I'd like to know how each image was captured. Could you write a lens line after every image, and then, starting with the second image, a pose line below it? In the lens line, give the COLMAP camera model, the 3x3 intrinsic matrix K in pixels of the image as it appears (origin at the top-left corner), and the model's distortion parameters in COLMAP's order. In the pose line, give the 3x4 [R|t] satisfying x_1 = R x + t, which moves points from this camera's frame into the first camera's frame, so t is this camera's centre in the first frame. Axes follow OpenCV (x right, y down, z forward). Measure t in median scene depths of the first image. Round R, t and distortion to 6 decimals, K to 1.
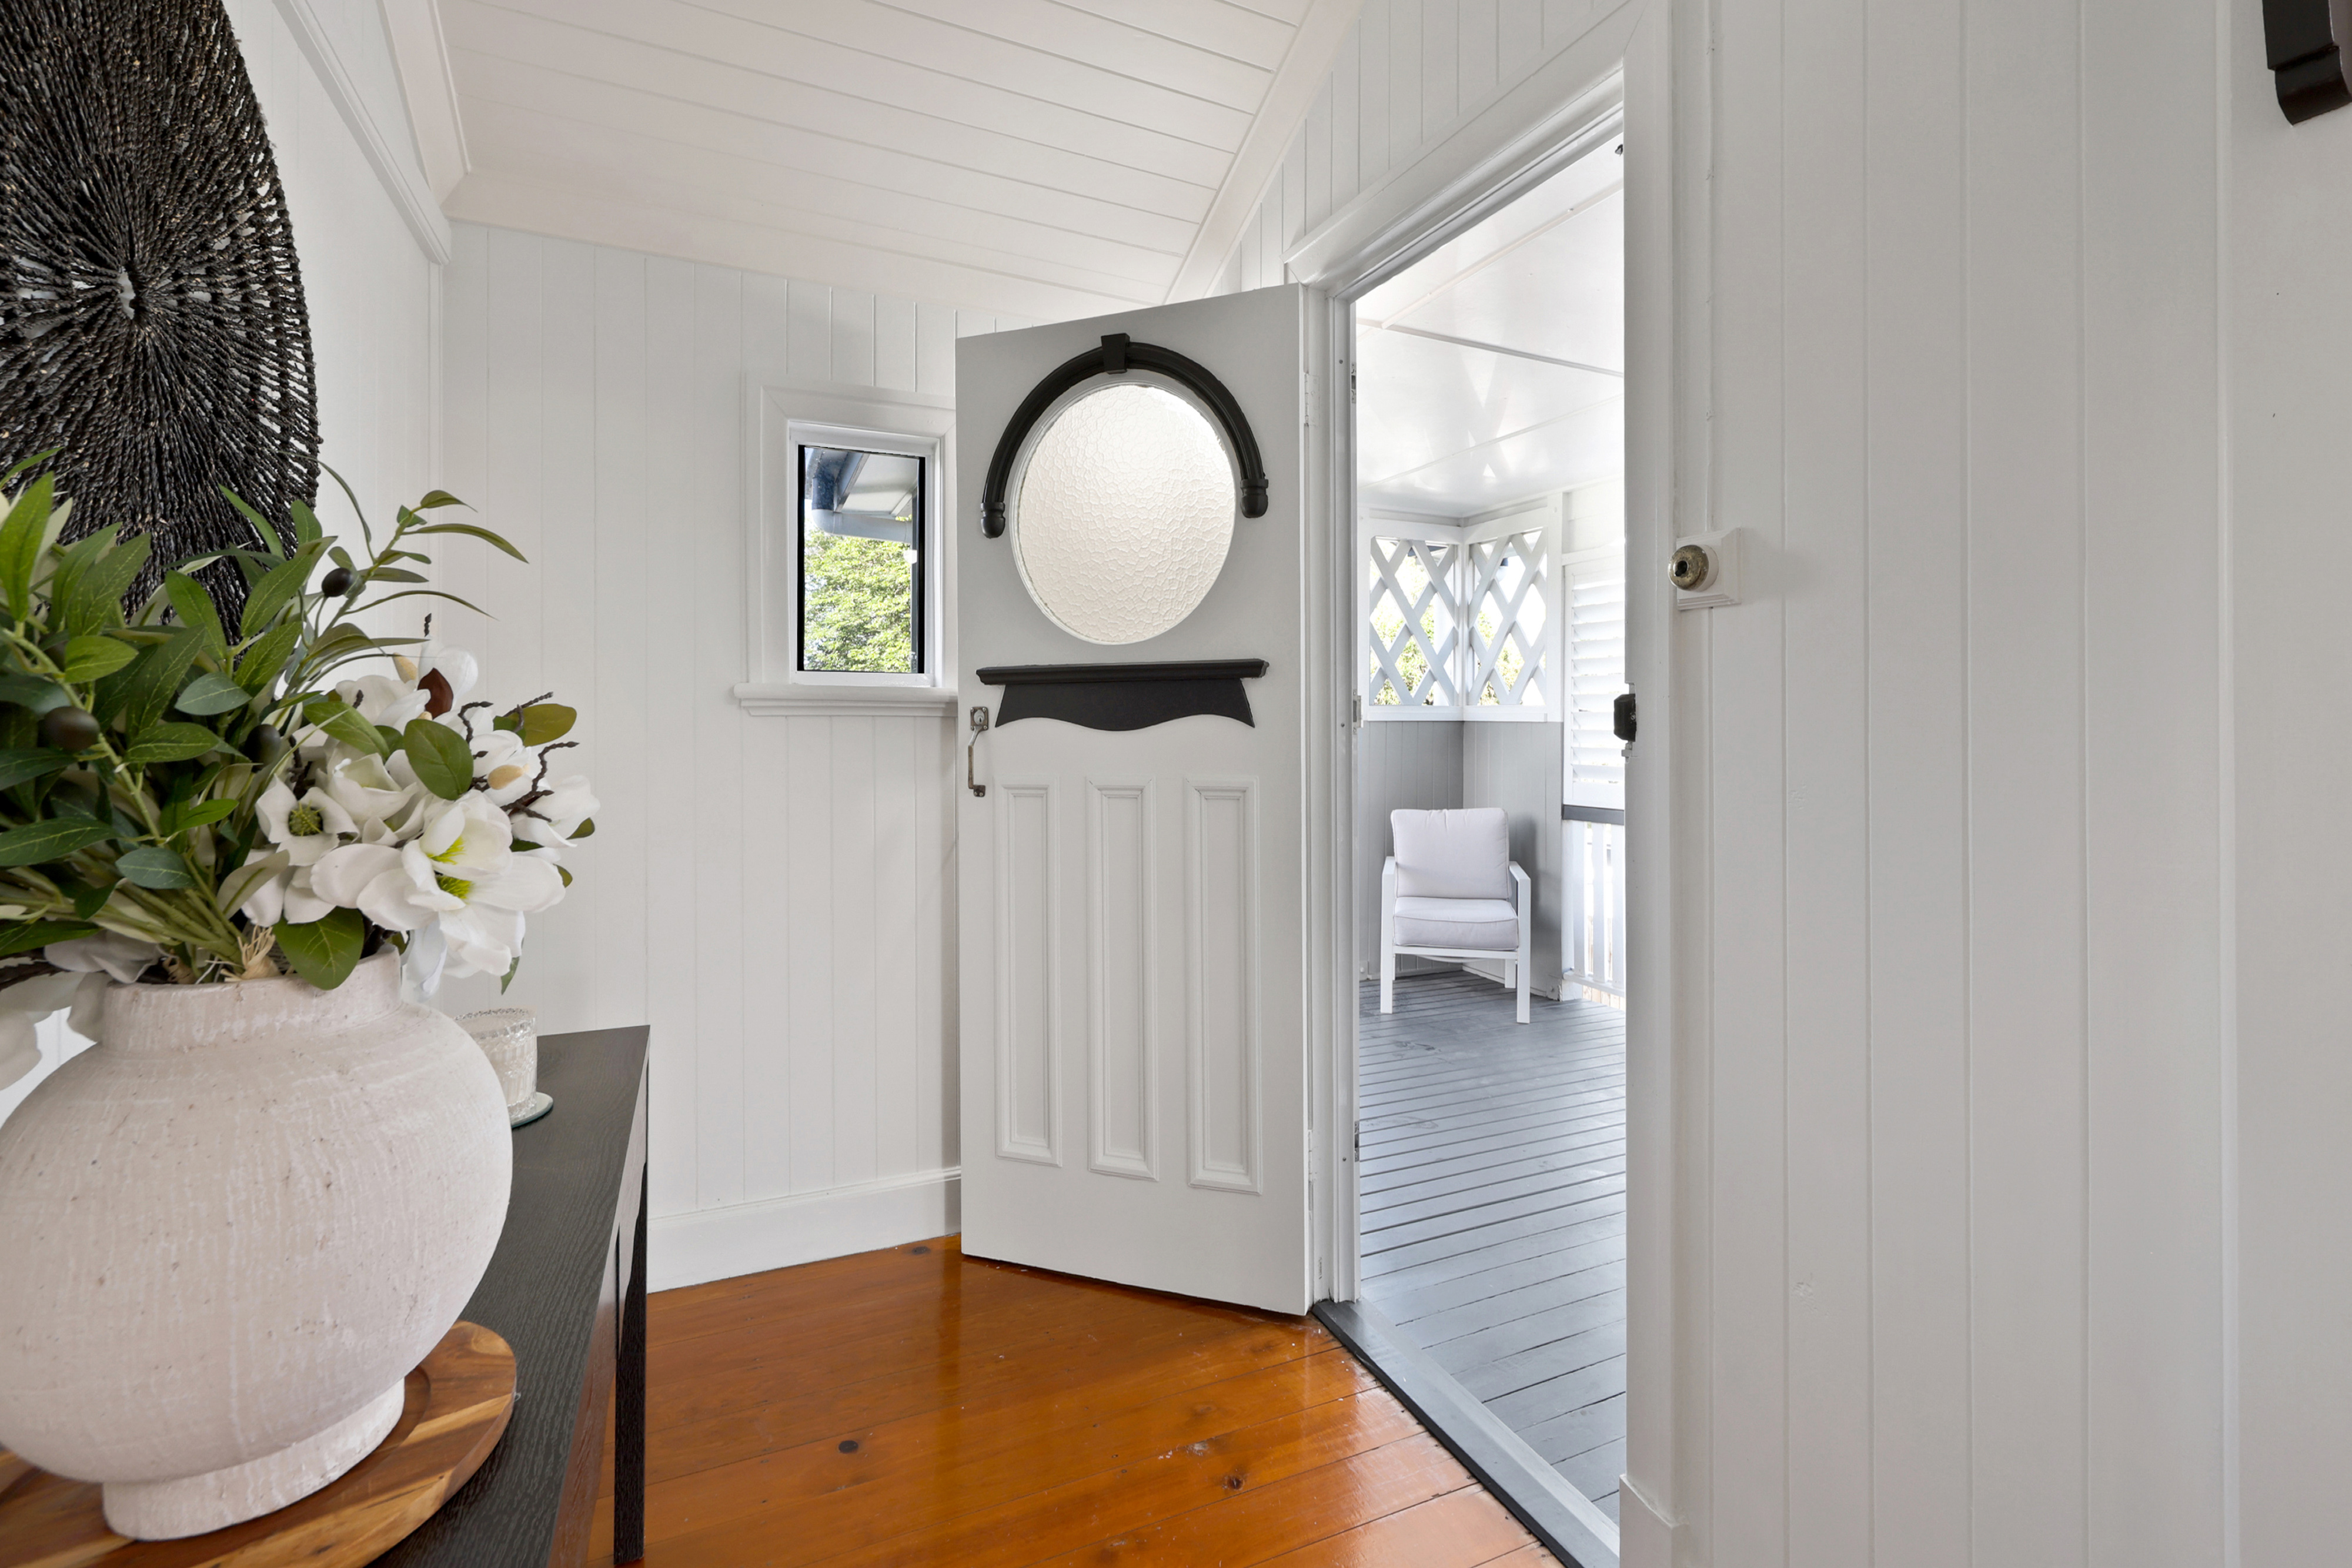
lens RADIAL K [[991.2, 0, 1166.2], [0, 991.2, 728.9], [0, 0, 1]] dist [-0.023400, -0.000163]
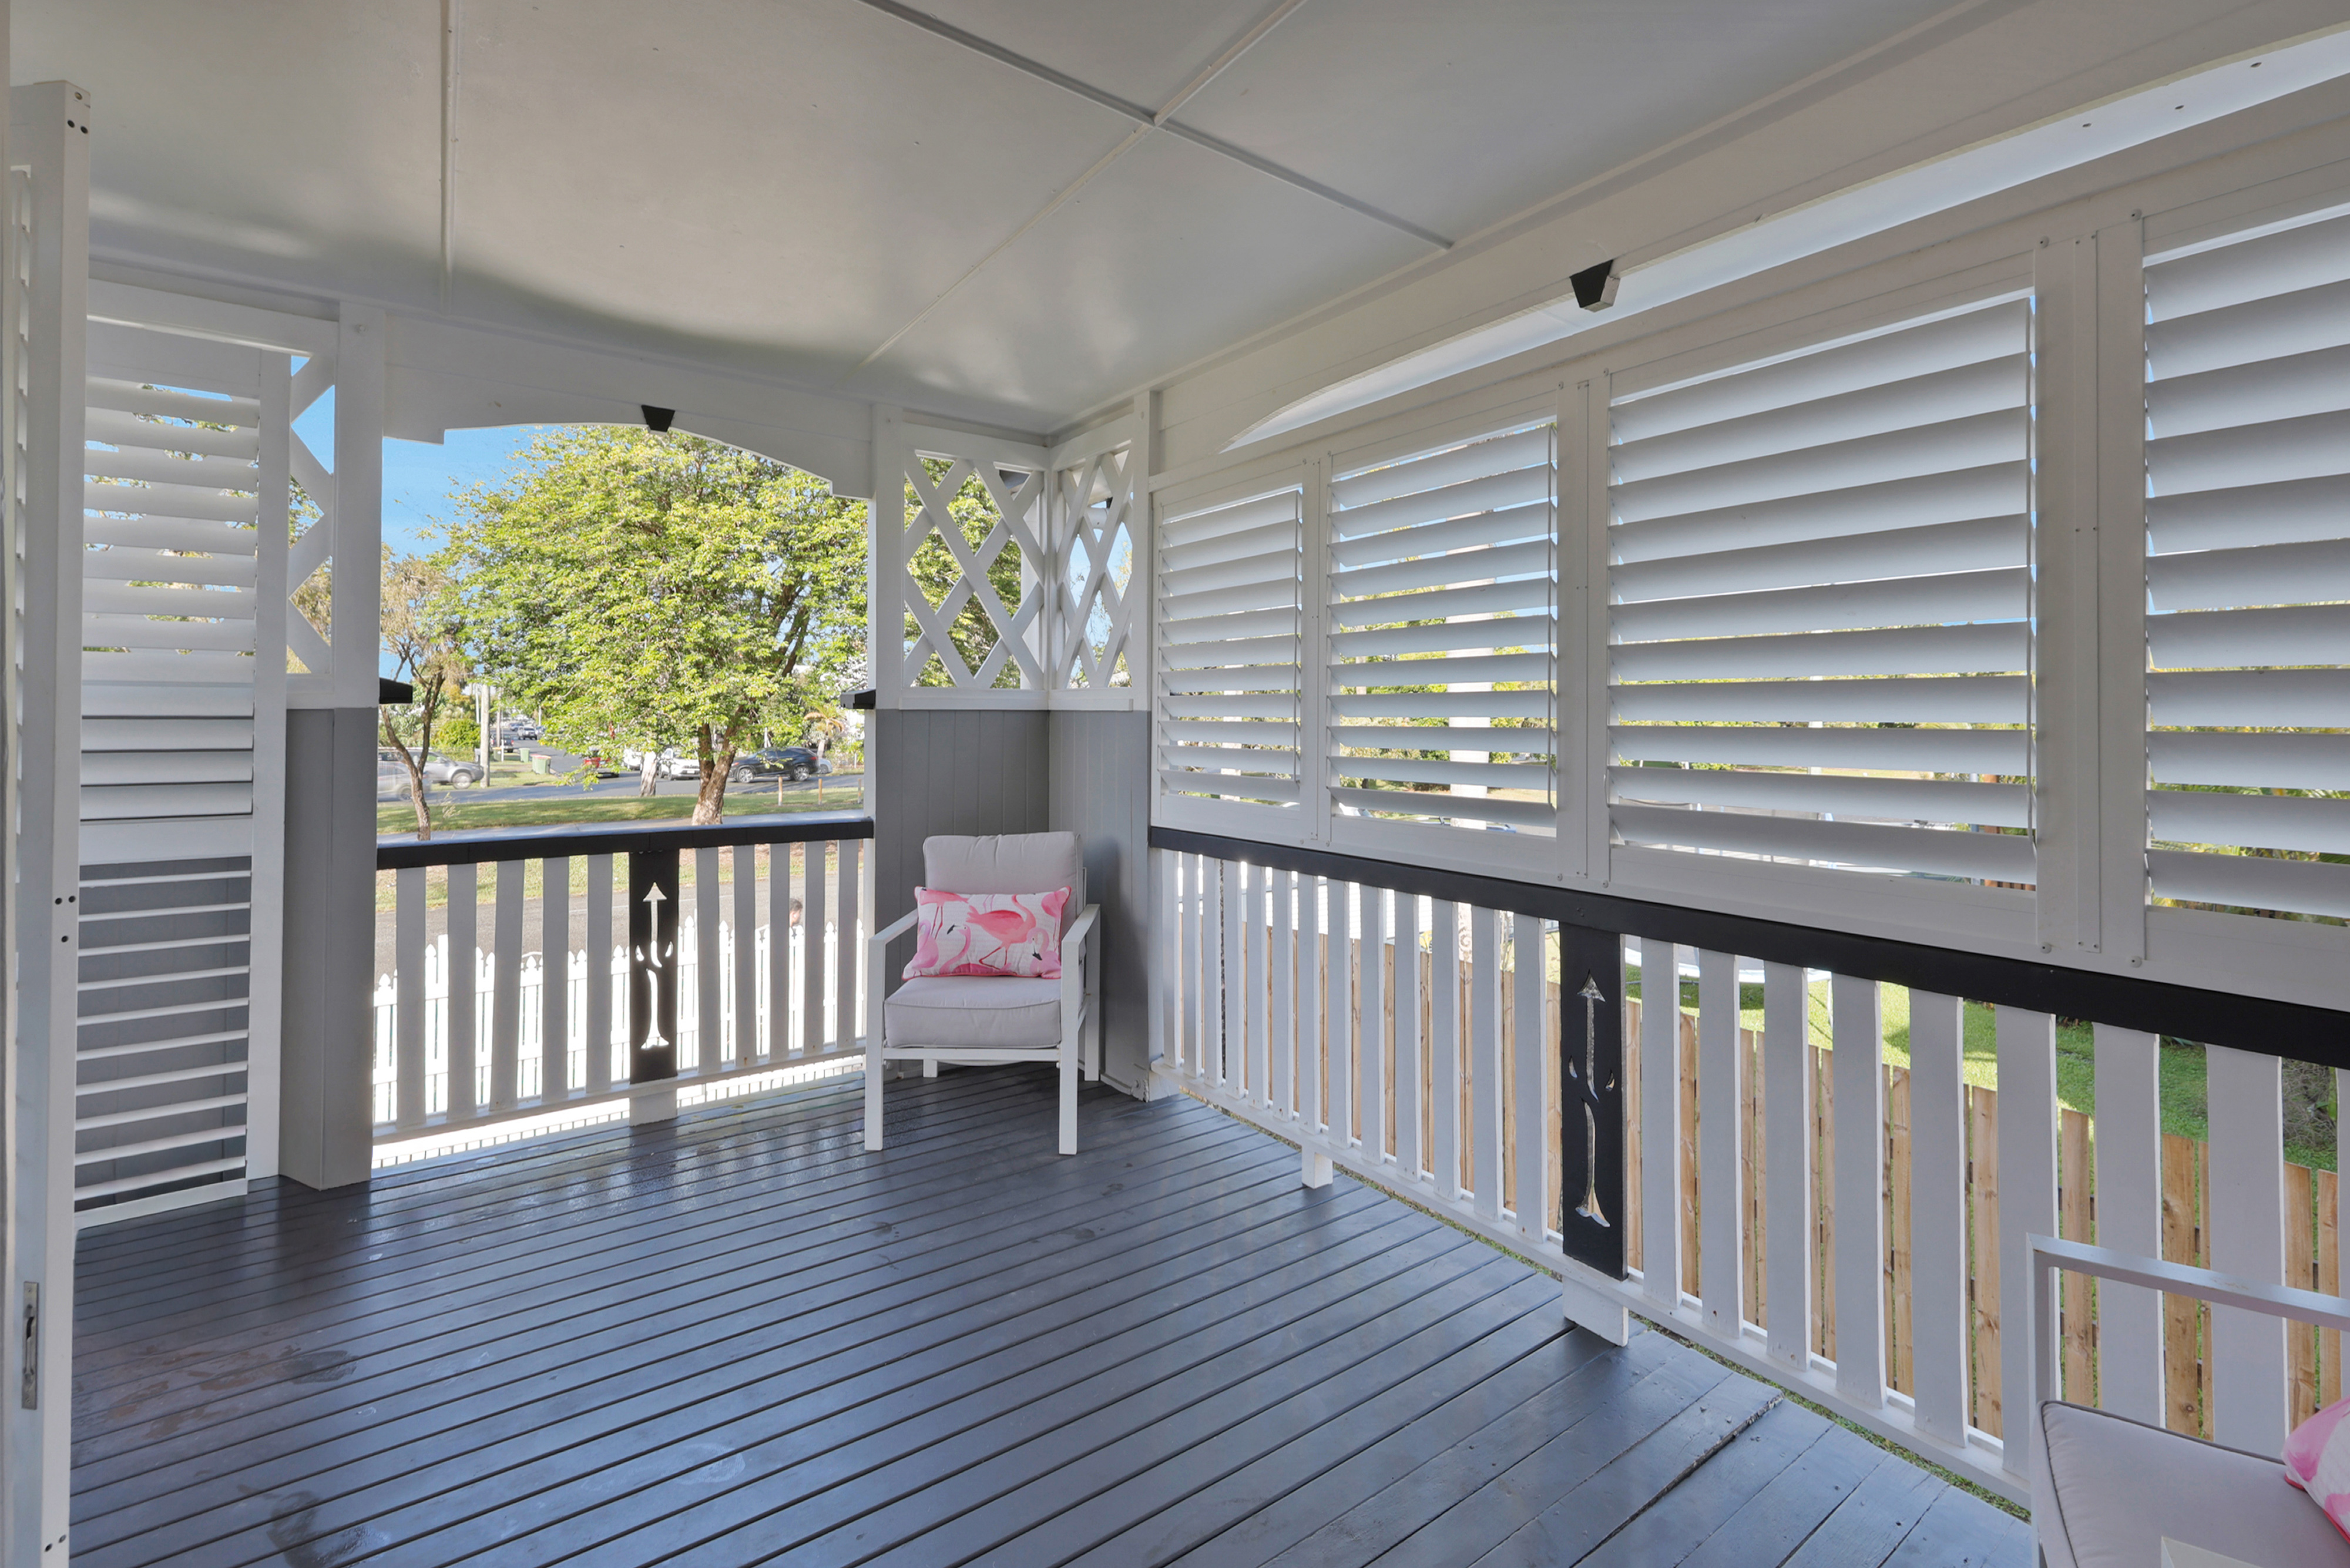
lens RADIAL K [[990.4, 0, 1171.4], [0, 990.4, 714.3], [0, 0, 1]] dist [-0.023400, -0.000163]
pose [[0.982423, -0.000685, 0.186666, 0.253430], [0.002390, 0.999957, -0.008909, 0.001559], [-0.186652, 0.009198, 0.982383, 0.263352]]
